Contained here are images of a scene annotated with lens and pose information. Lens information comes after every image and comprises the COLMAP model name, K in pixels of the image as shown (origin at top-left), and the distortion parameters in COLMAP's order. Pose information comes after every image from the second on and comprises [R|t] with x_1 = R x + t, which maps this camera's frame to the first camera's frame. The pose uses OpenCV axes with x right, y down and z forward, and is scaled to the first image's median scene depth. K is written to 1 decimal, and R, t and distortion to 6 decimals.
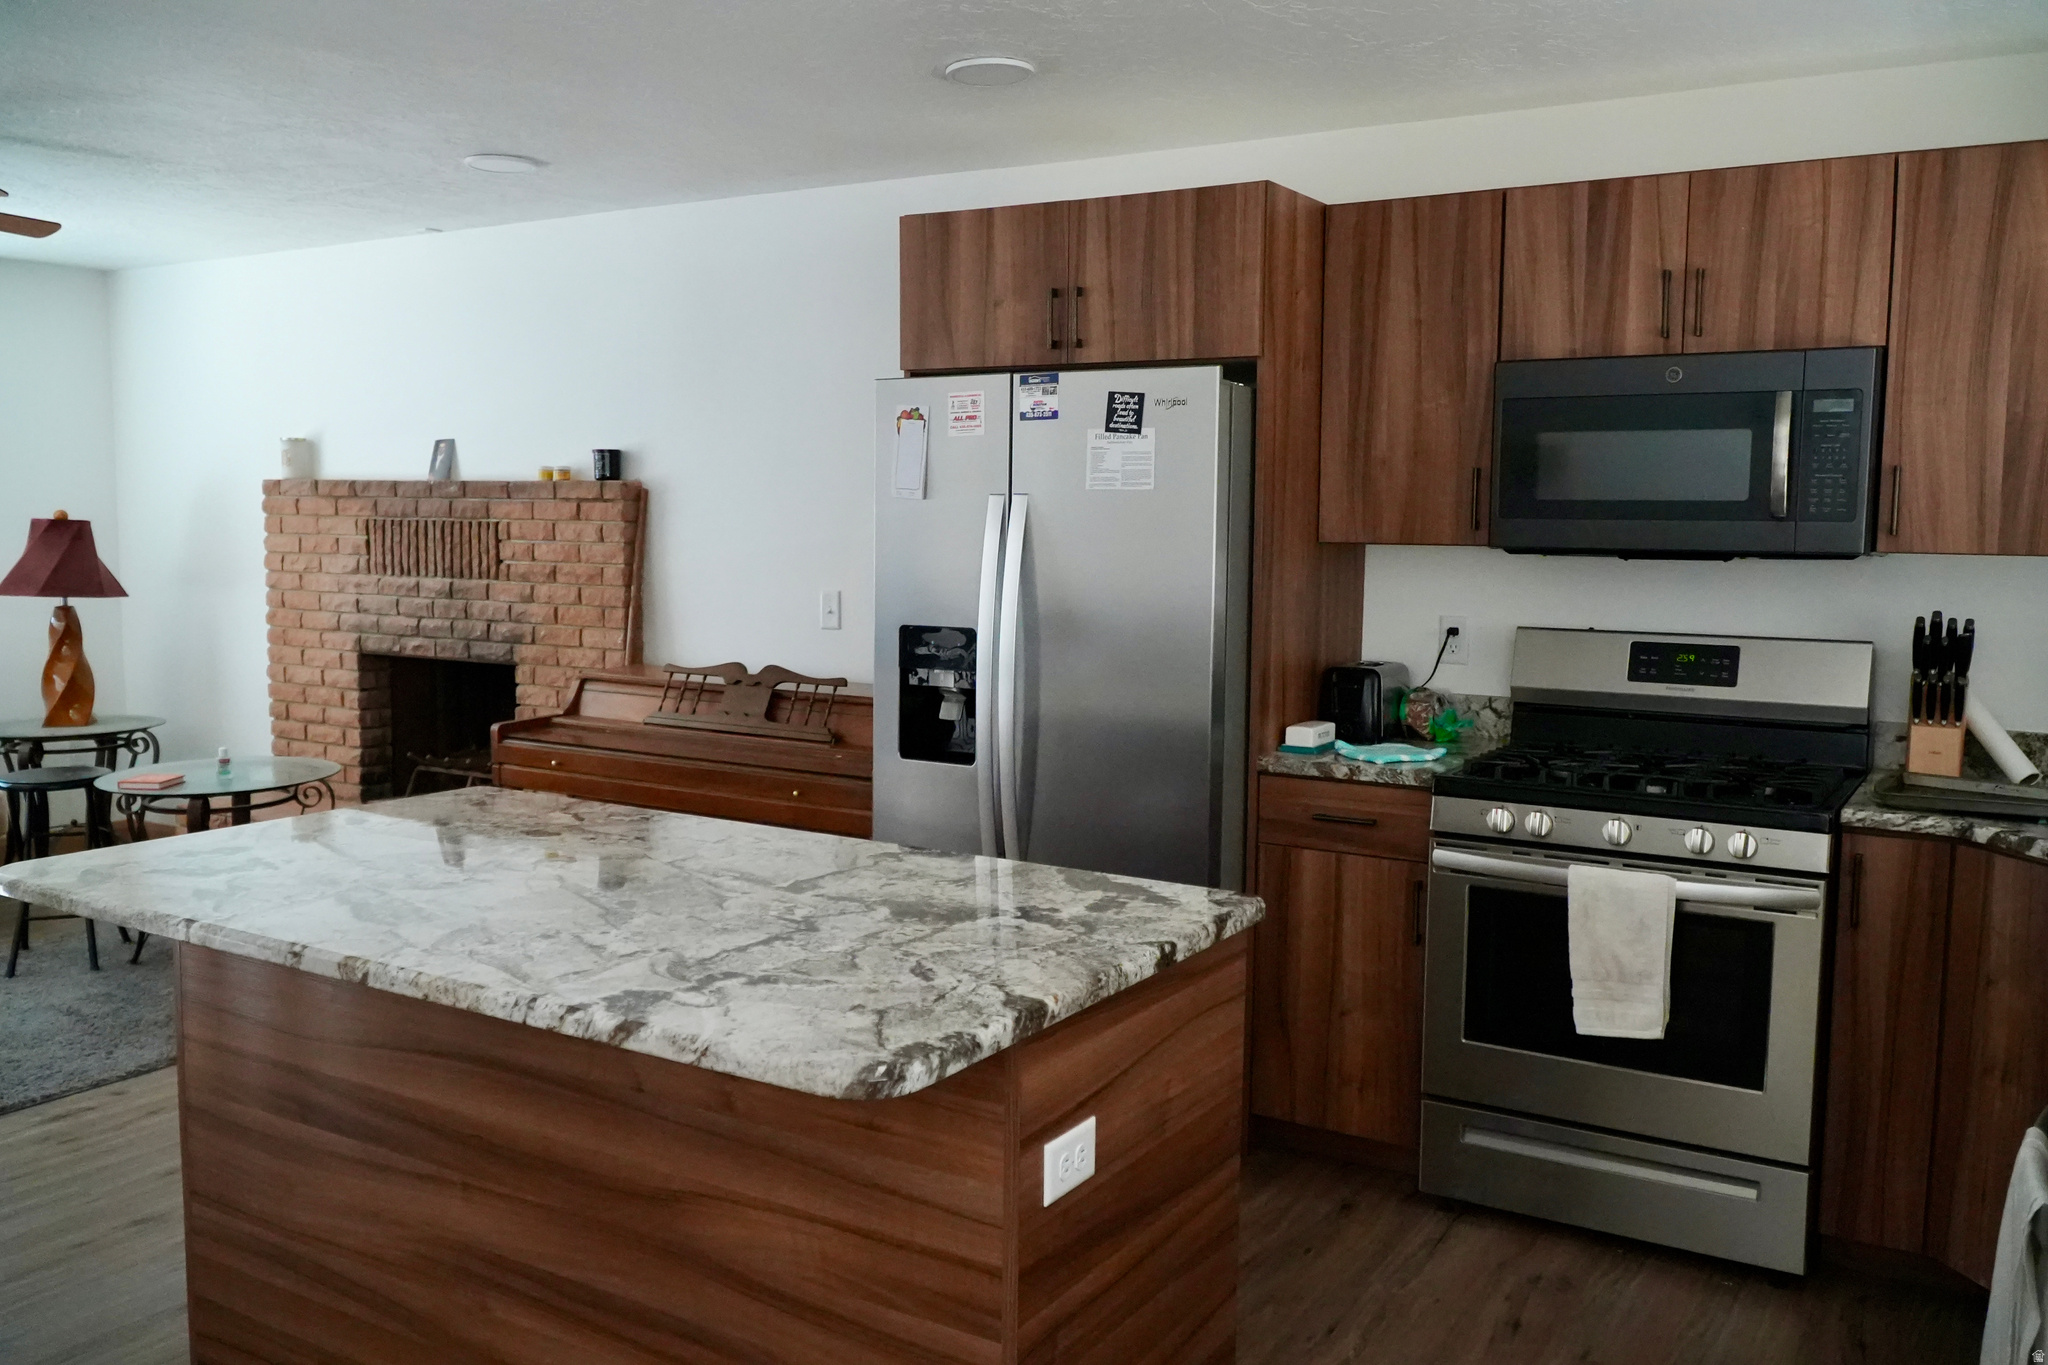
lens RADIAL K [[1710.5, 0, 1027.0], [0, 1710.5, 689.0], [0, 0, 1]] dist [0.014819, -0.003538]
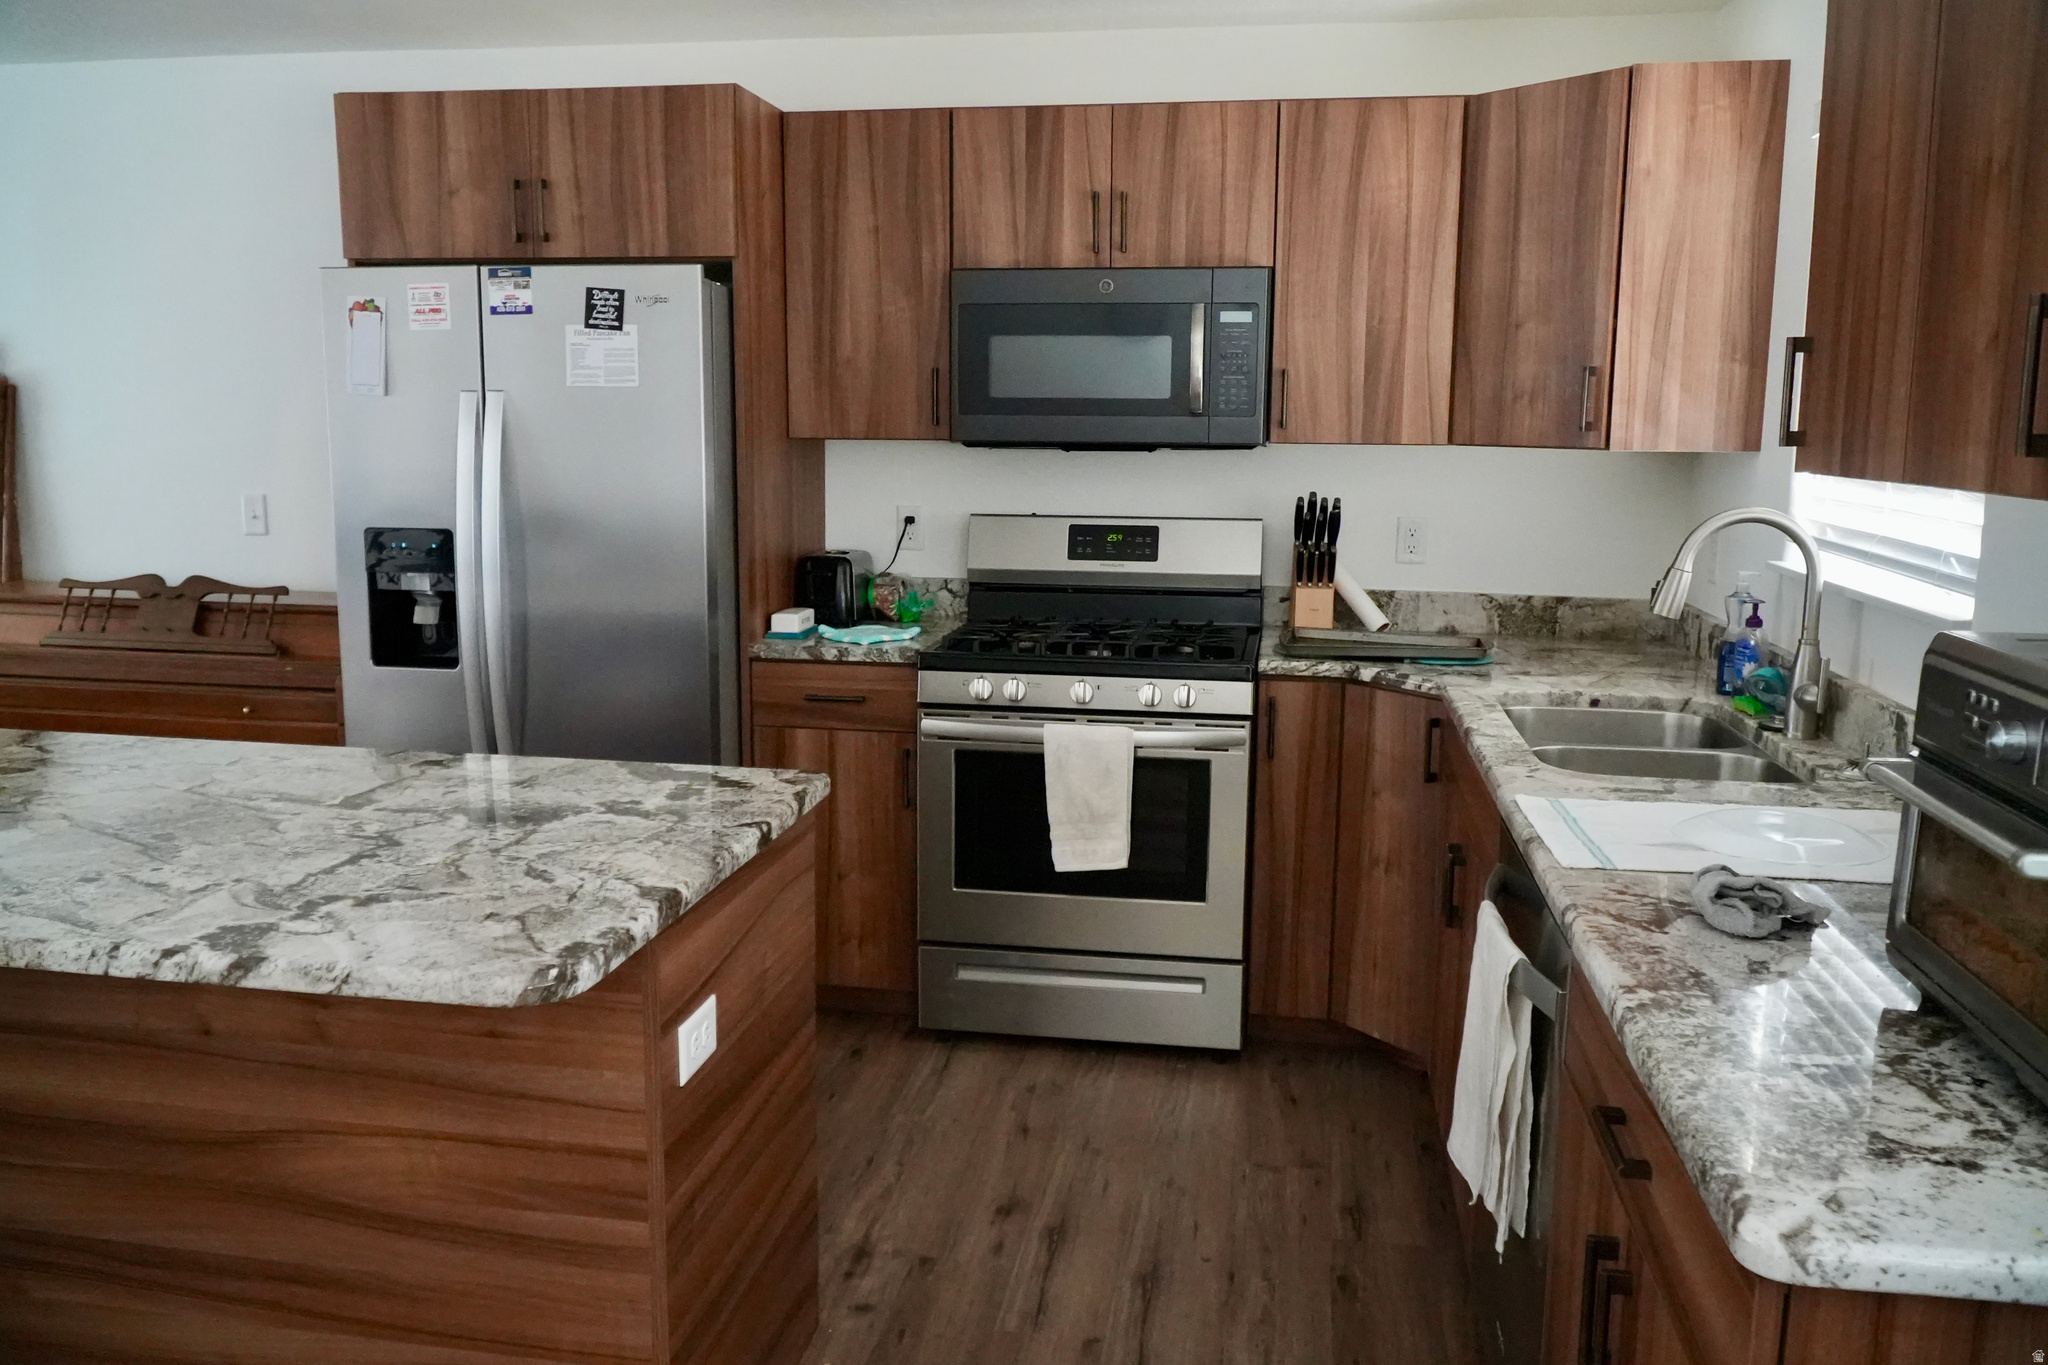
lens RADIAL K [[1616.1, 0, 1024.0], [0, 1616.1, 682.5], [0, 0, 1]] dist [-0.002284, -0.011071]
pose [[0.927581, -0.062593, 0.368341, -0.081057], [0.039288, 0.996742, 0.070441, -0.000140], [-0.371550, -0.050868, 0.927018, 0.019786]]
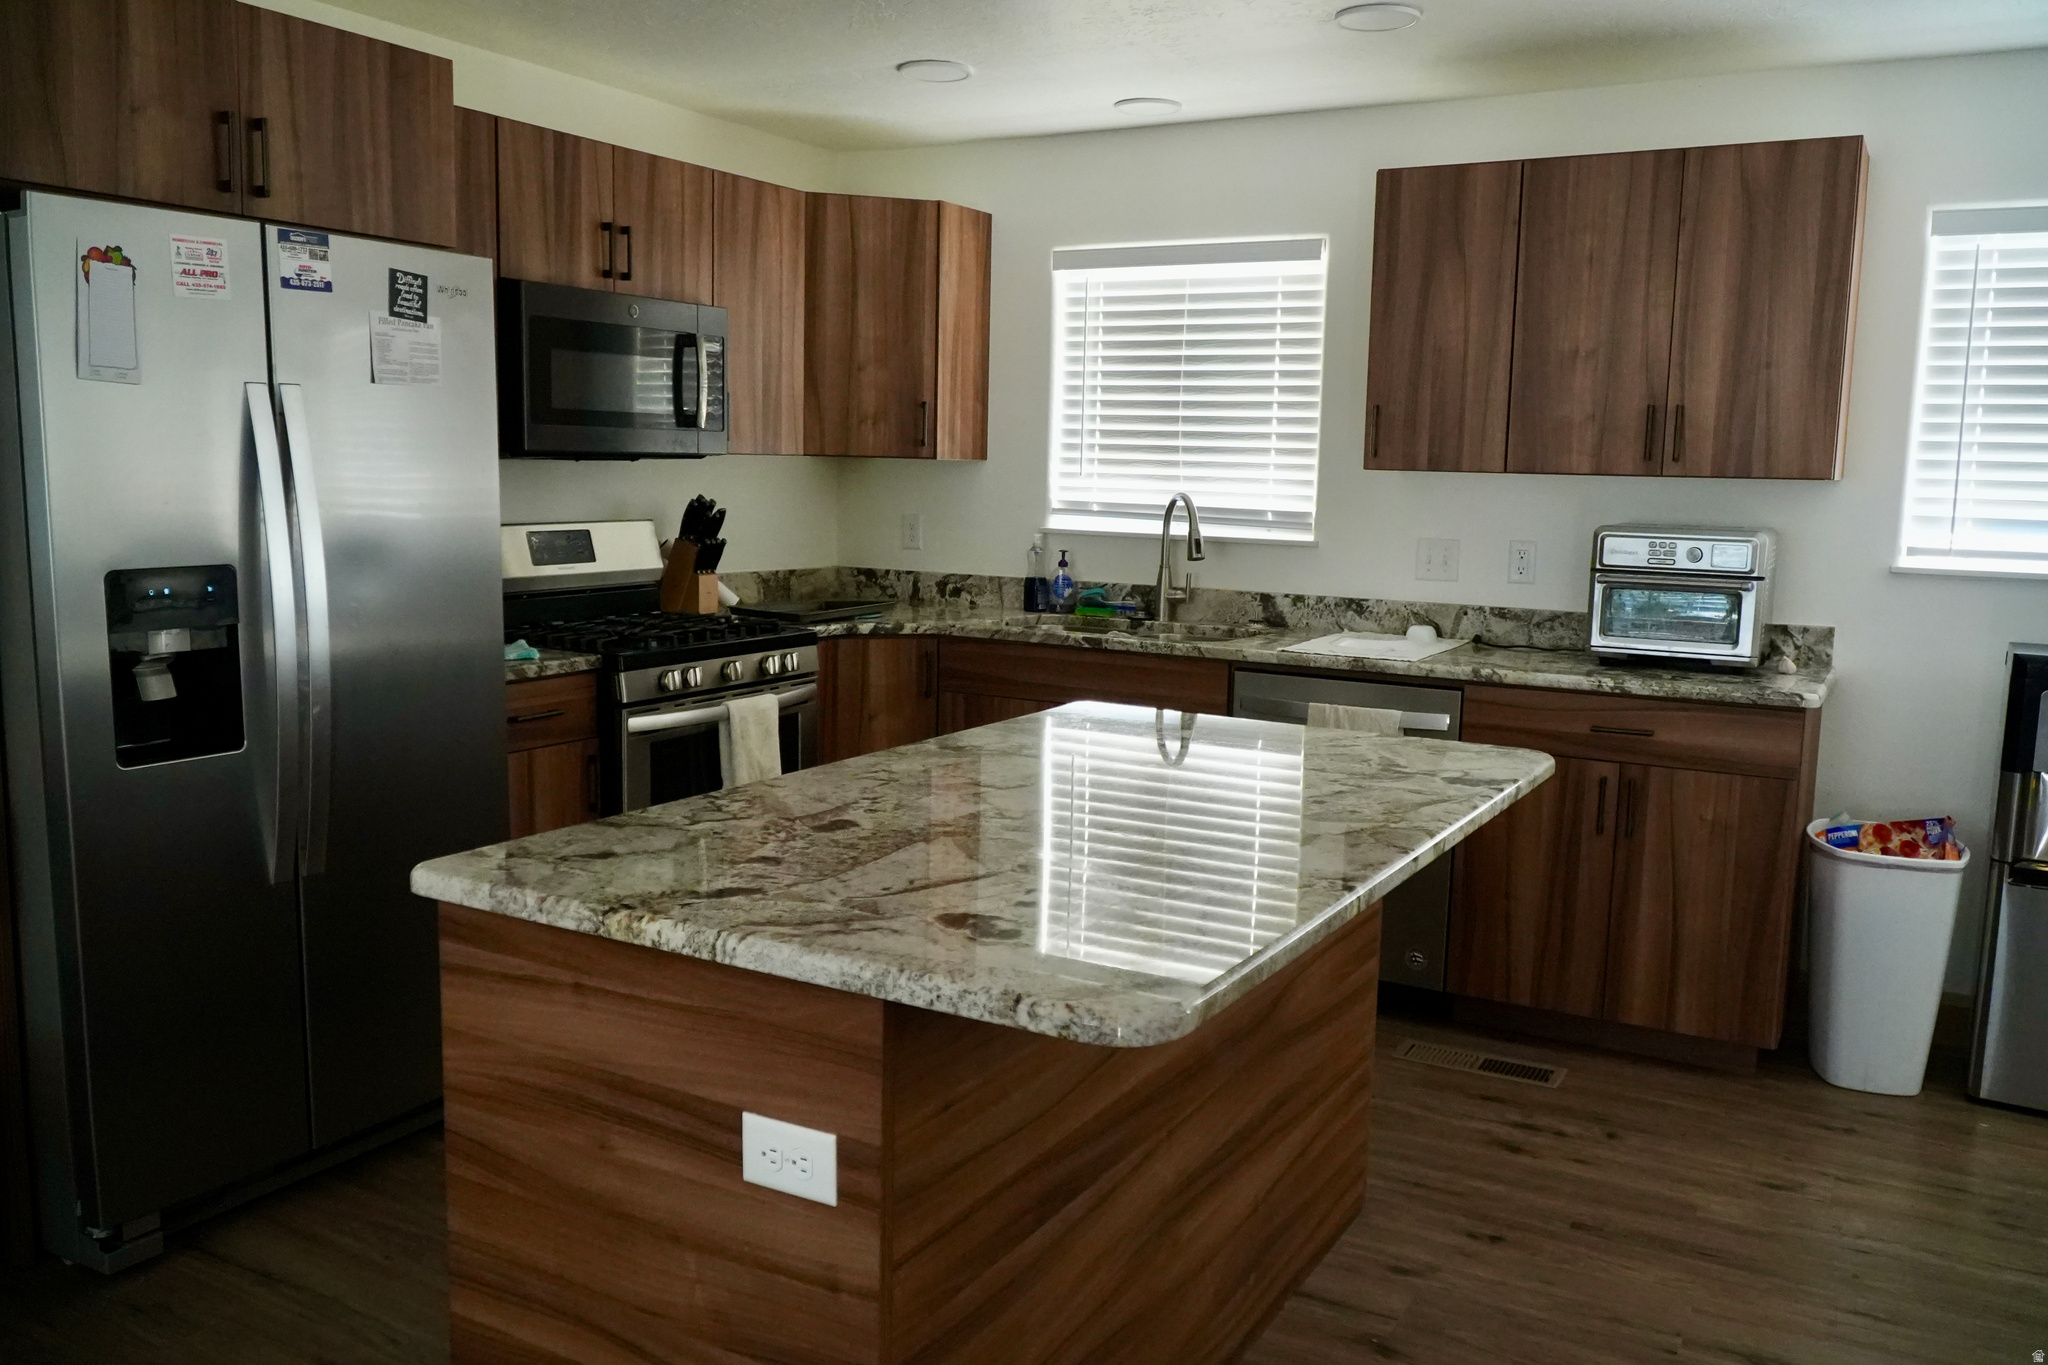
lens RADIAL K [[1616.1, 0, 1024.0], [0, 1616.1, 682.5], [0, 0, 1]] dist [-0.002284, -0.011071]
pose [[-0.030569, -0.145501, 0.988886, -0.823904], [0.083325, 0.985533, 0.147584, -0.066379], [-0.996053, 0.086910, -0.018003, 0.755638]]
